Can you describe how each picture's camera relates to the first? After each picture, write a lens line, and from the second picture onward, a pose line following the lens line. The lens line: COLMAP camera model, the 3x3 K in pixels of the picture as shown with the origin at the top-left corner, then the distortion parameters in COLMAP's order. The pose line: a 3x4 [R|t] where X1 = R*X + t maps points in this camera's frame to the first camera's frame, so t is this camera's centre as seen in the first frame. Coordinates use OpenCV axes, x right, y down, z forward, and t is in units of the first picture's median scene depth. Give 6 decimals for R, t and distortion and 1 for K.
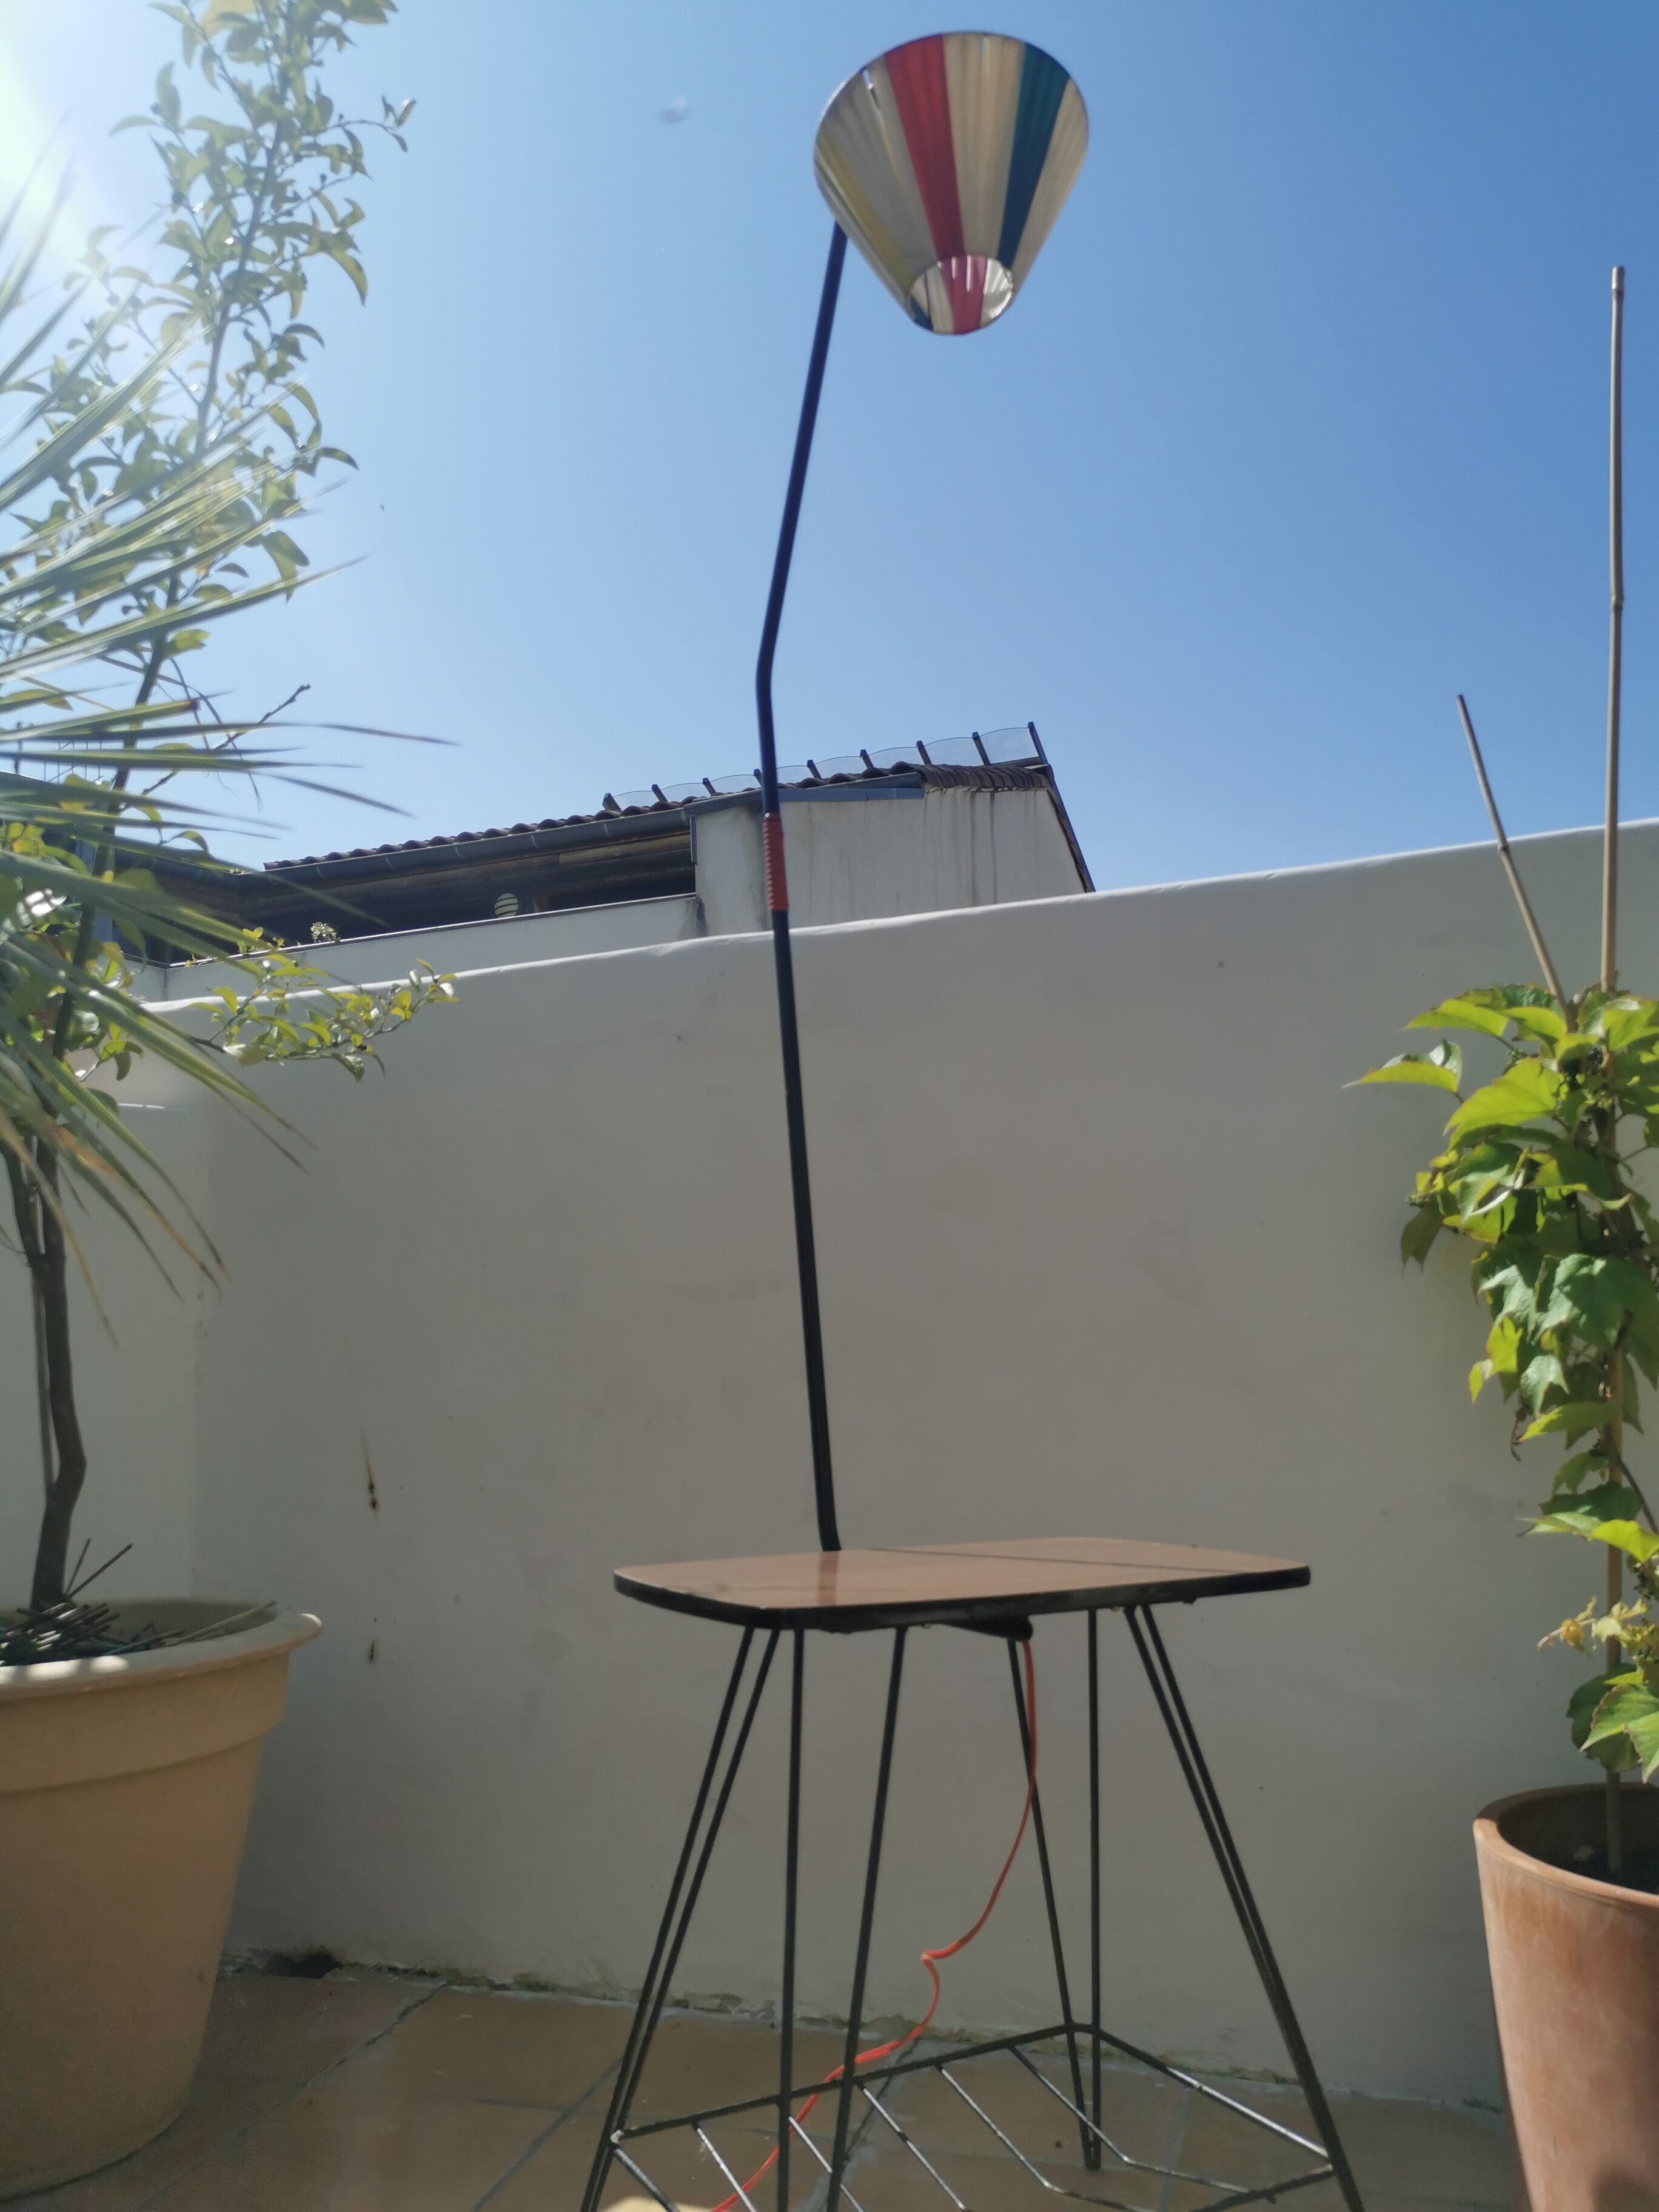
lens RADIAL K [[1696.5, 0, 823.1], [0, 1696.5, 1099.5], [0, 0, 1]] dist [0.016923, 0.000855]
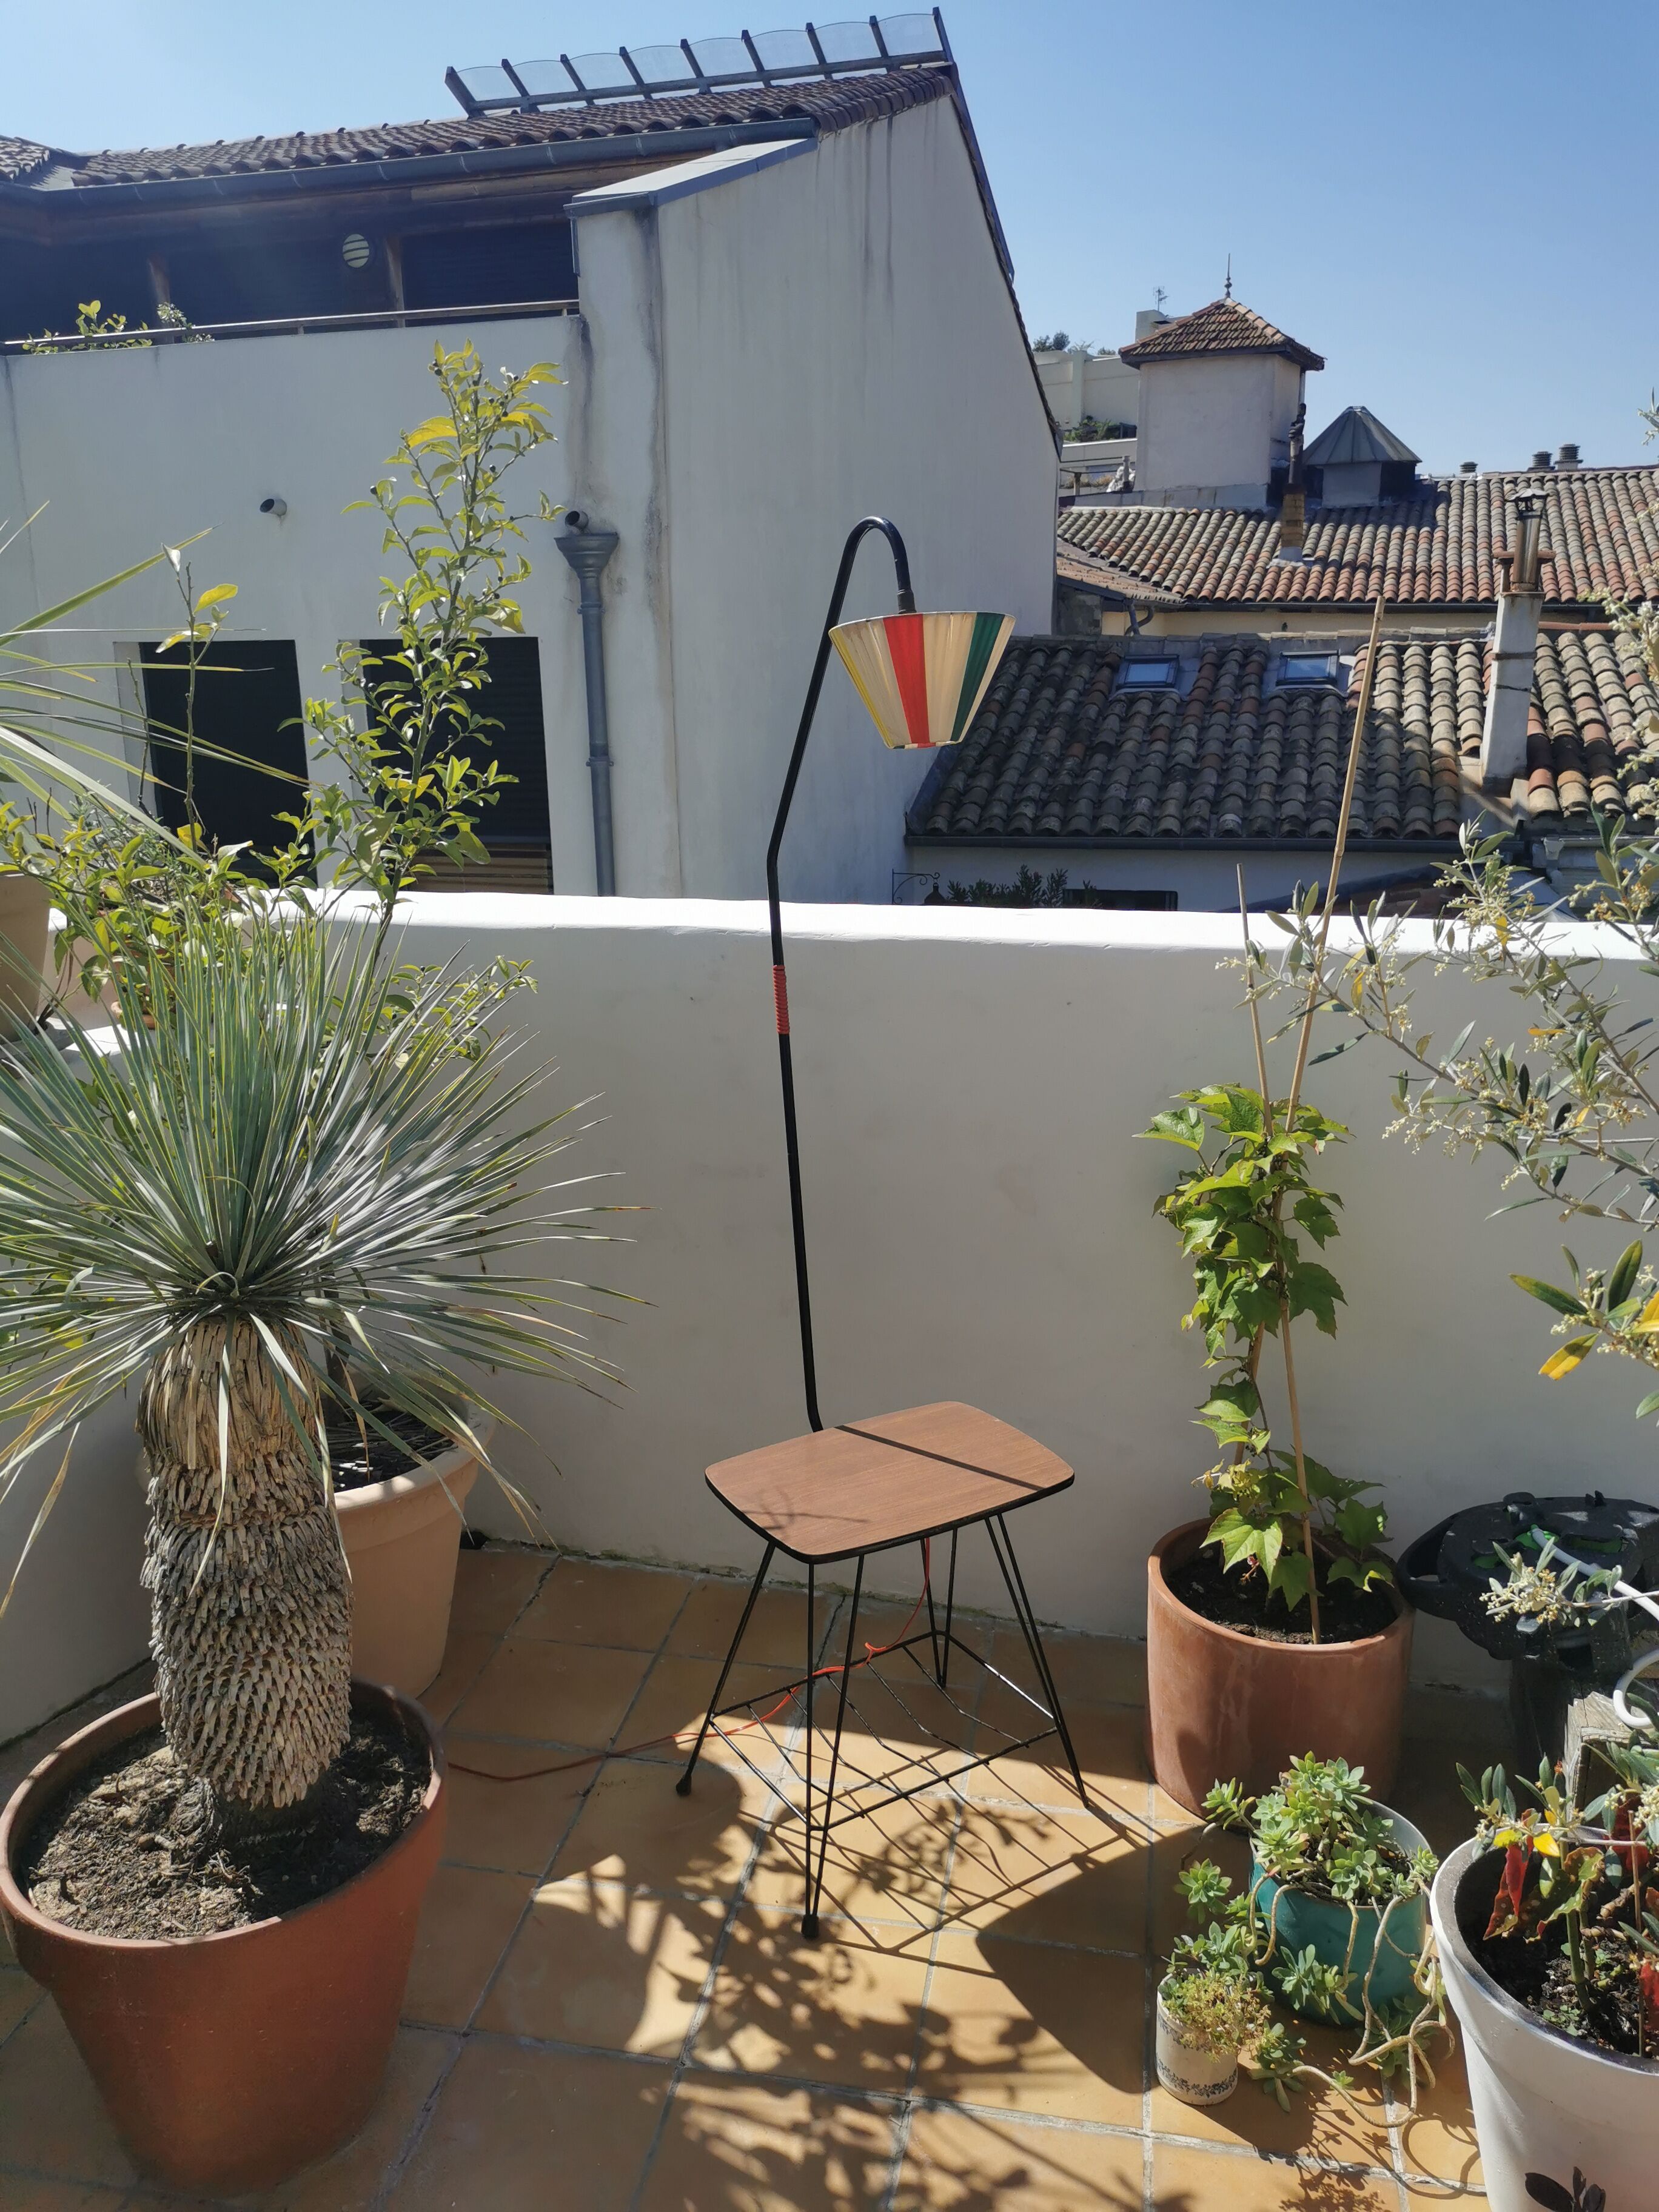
lens RADIAL K [[1717.2, 0, 839.0], [0, 1717.2, 1113.6], [0, 0, 1]] dist [0.009452, -0.003294]
pose [[0.996048, -0.007429, 0.088504, -0.091434], [-0.030043, 0.909567, 0.414470, -0.560259], [-0.083579, -0.415491, 0.905749, -0.353929]]
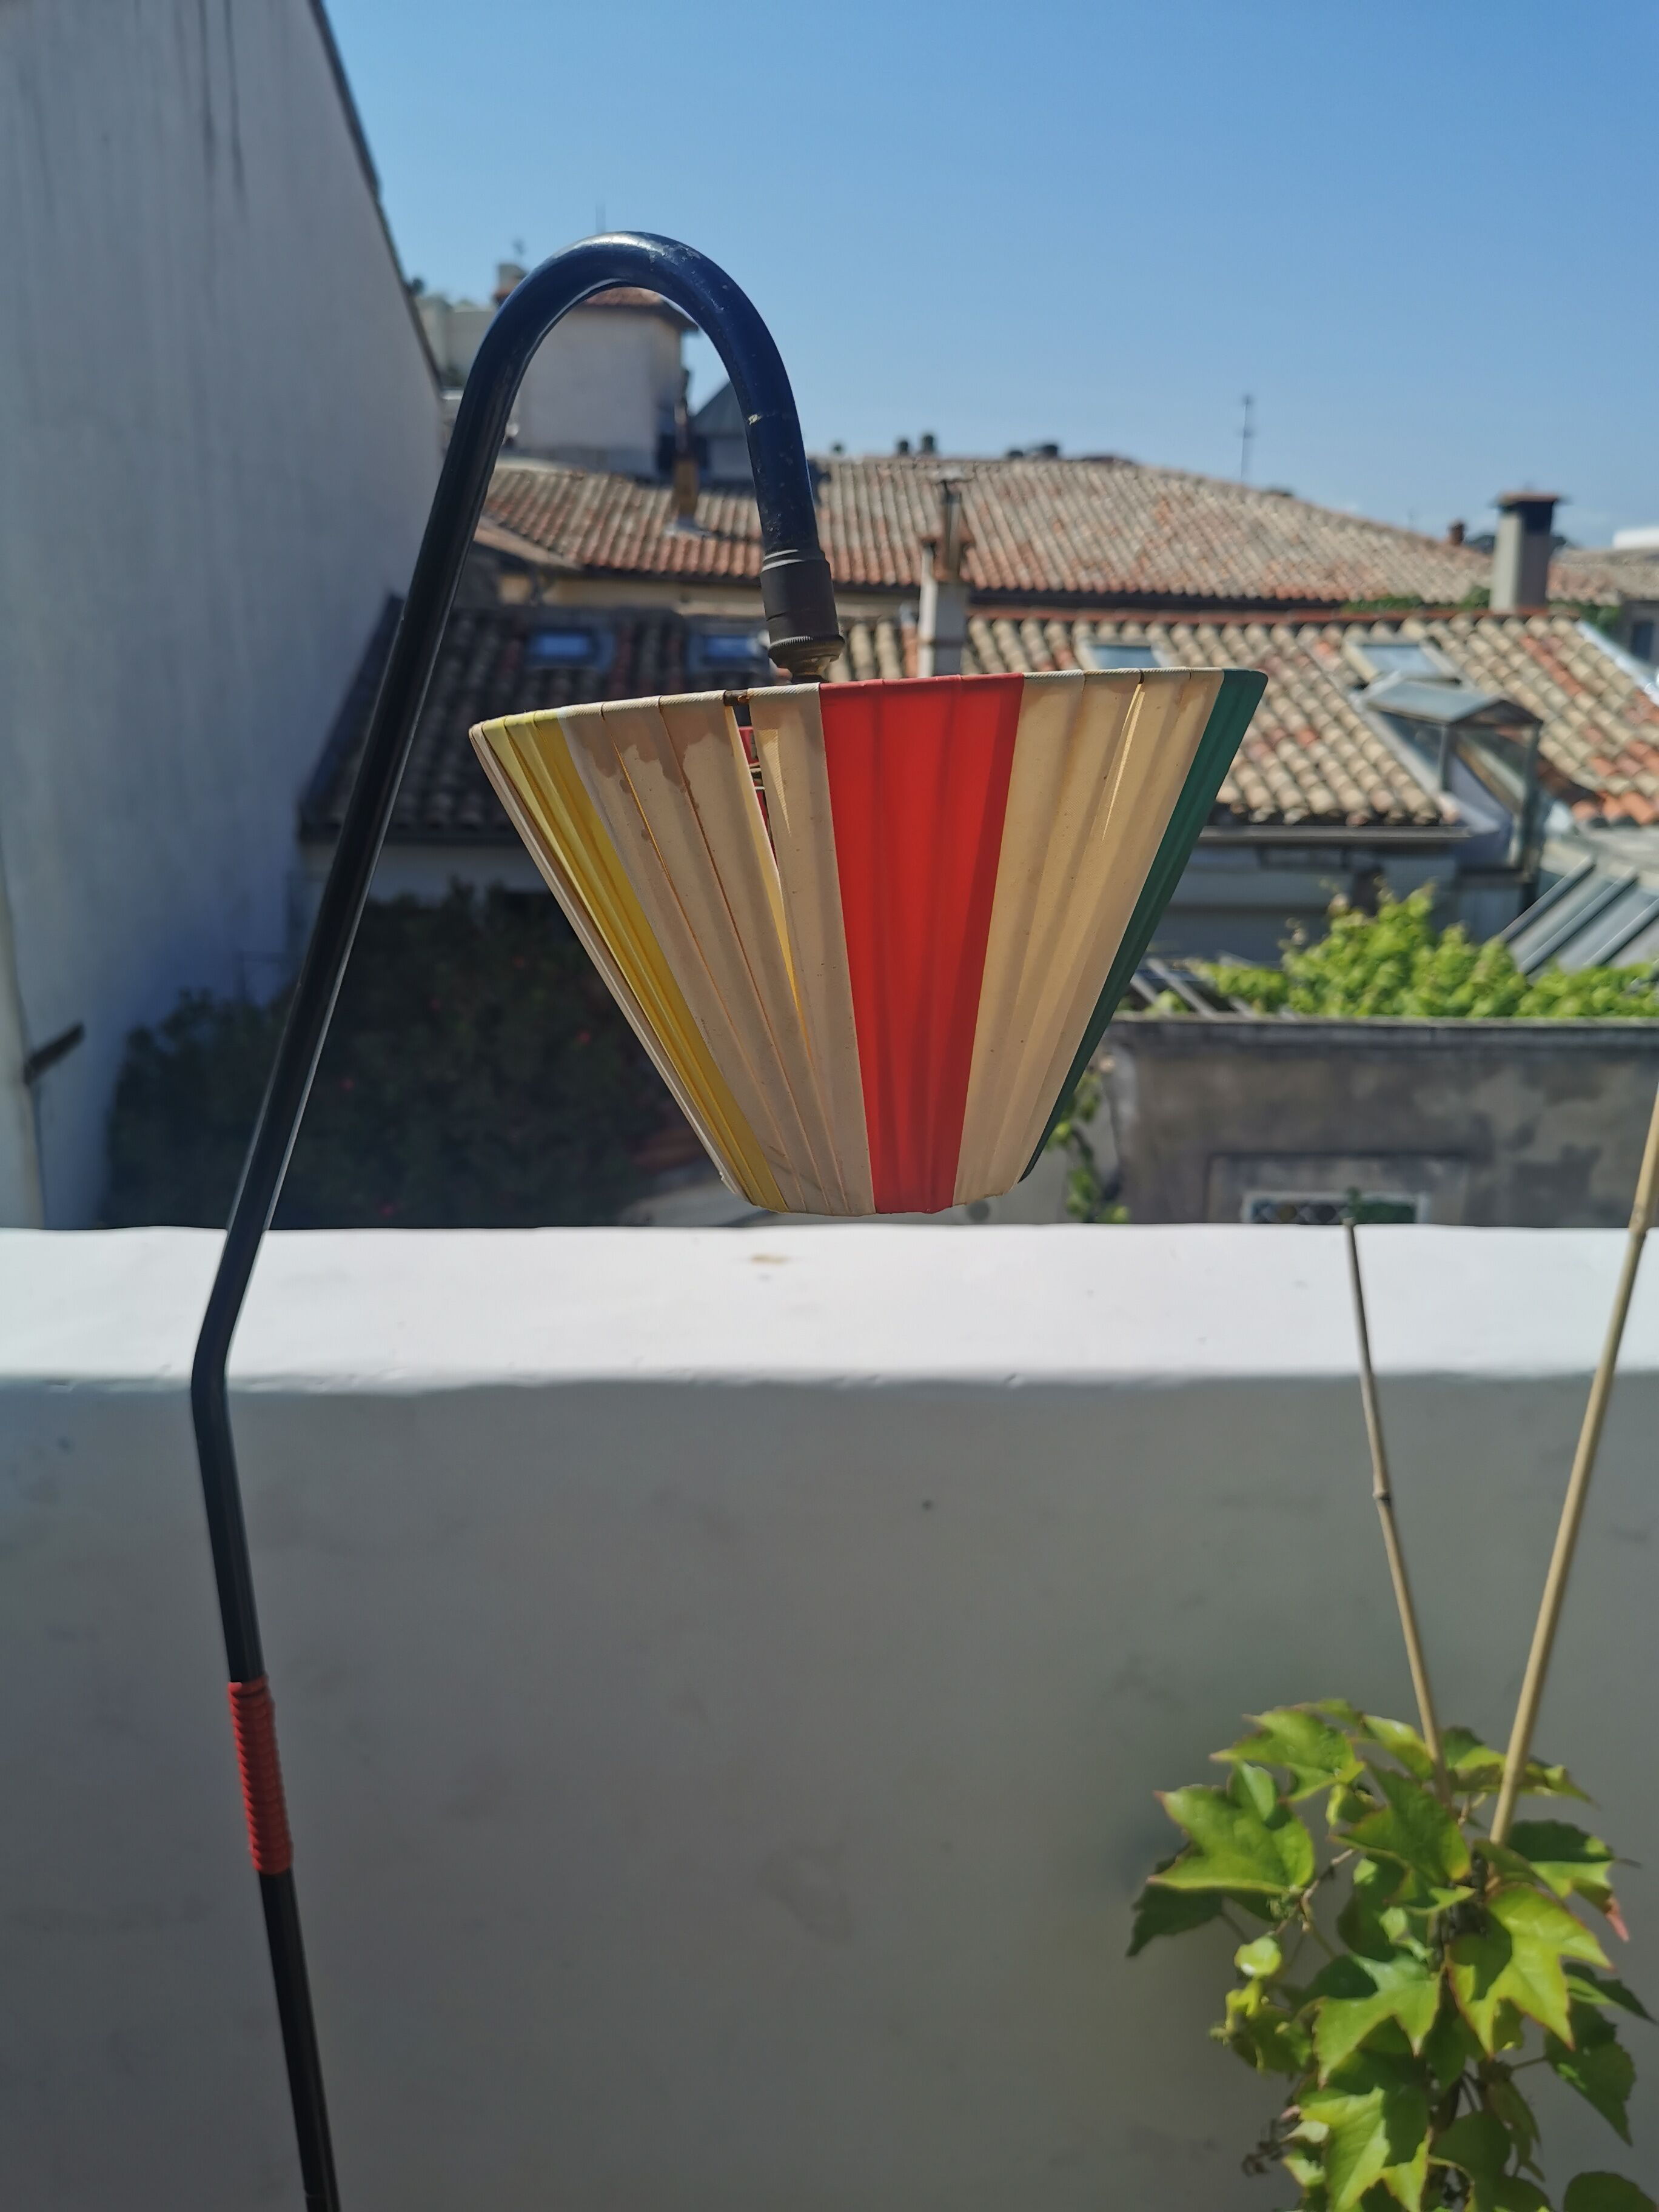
lens RADIAL K [[1696.5, 0, 823.1], [0, 1696.5, 1099.5], [0, 0, 1]] dist [0.016923, 0.000855]
pose [[0.906781, -0.063547, 0.416785, -0.060358], [-0.121425, 0.907323, 0.402519, -0.444204], [-0.403738, -0.415605, 0.815027, 0.488324]]
